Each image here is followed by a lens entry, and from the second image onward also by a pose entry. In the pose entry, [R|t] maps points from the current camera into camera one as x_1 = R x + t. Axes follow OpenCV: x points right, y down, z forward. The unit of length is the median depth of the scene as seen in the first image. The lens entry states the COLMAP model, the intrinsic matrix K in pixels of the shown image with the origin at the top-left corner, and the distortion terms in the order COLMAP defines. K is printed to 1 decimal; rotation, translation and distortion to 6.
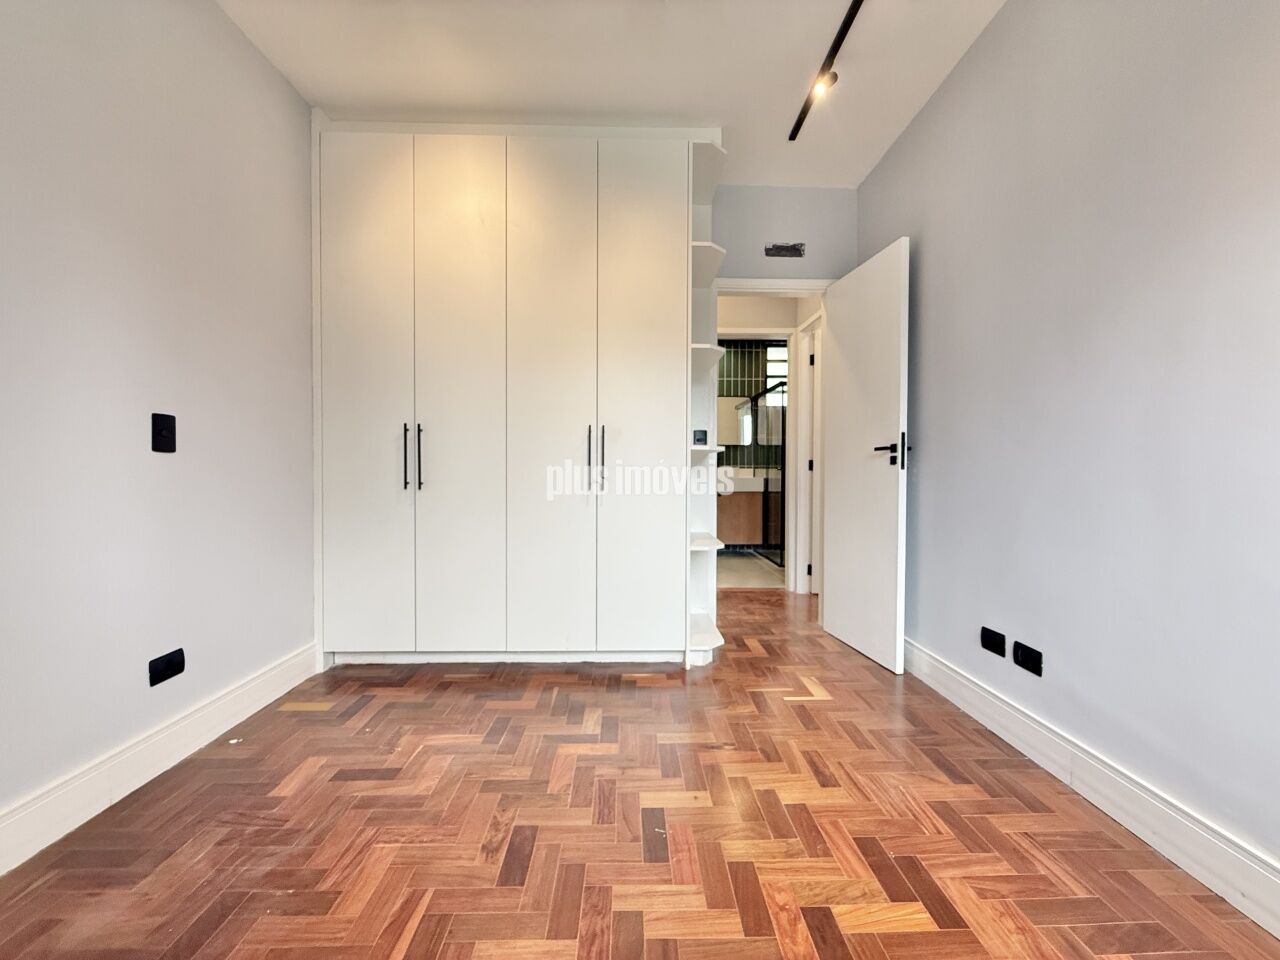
lens RADIAL K [[511.6, 0, 645.9], [0, 511.6, 477.5], [0, 0, 1]] dist [-0.000131, 0.000121]
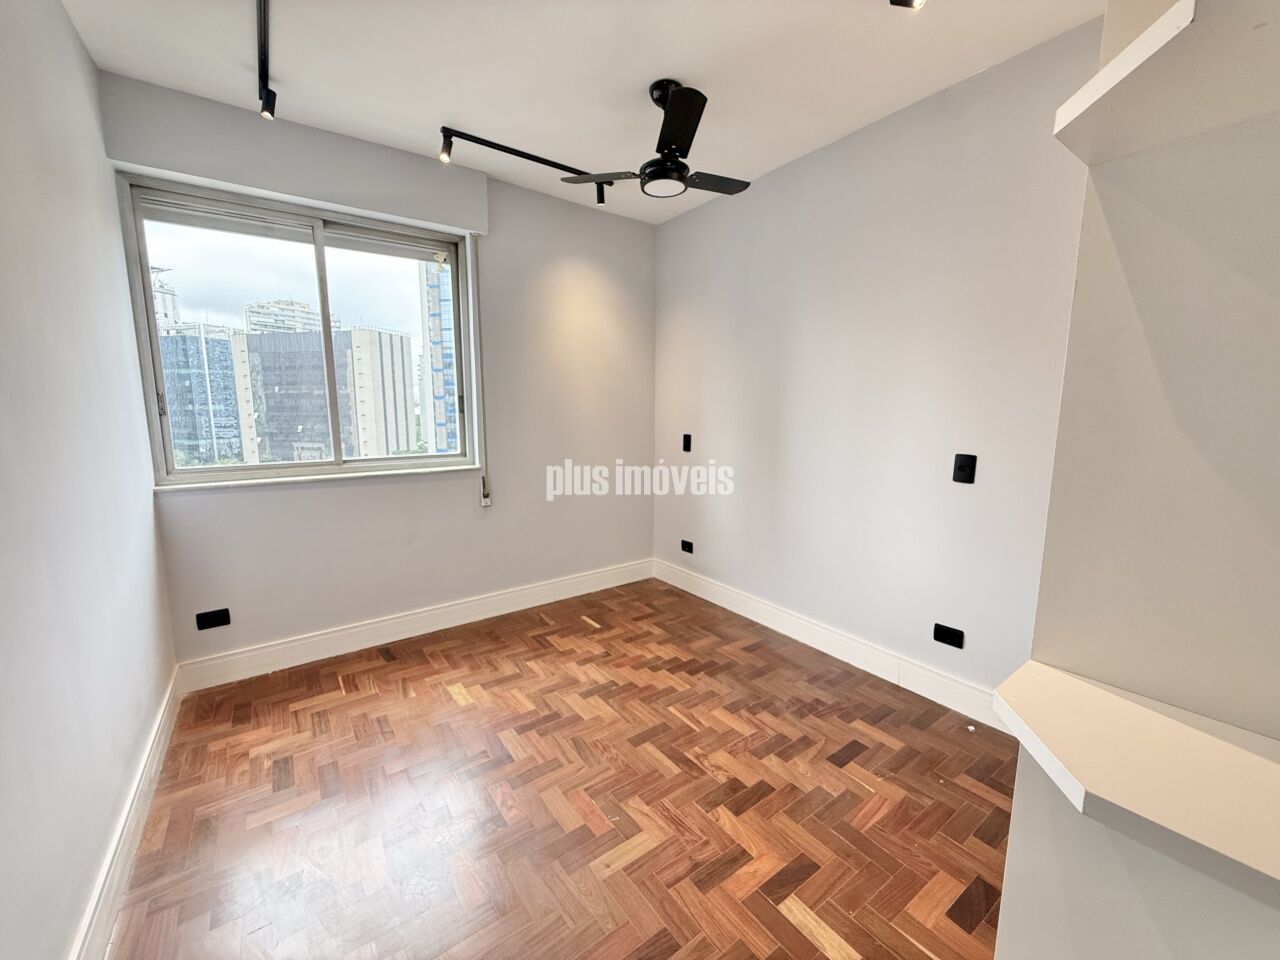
lens RADIAL K [[511.6, 0, 640.5], [0, 511.6, 479.7], [0, 0, 1]] dist [-0.000131, 0.000121]
pose [[-0.825964, 0.074807, -0.558737, 0.541179], [-0.013084, 0.988345, 0.151668, -0.271059], [0.563571, 0.132582, -0.815359, 1.730083]]
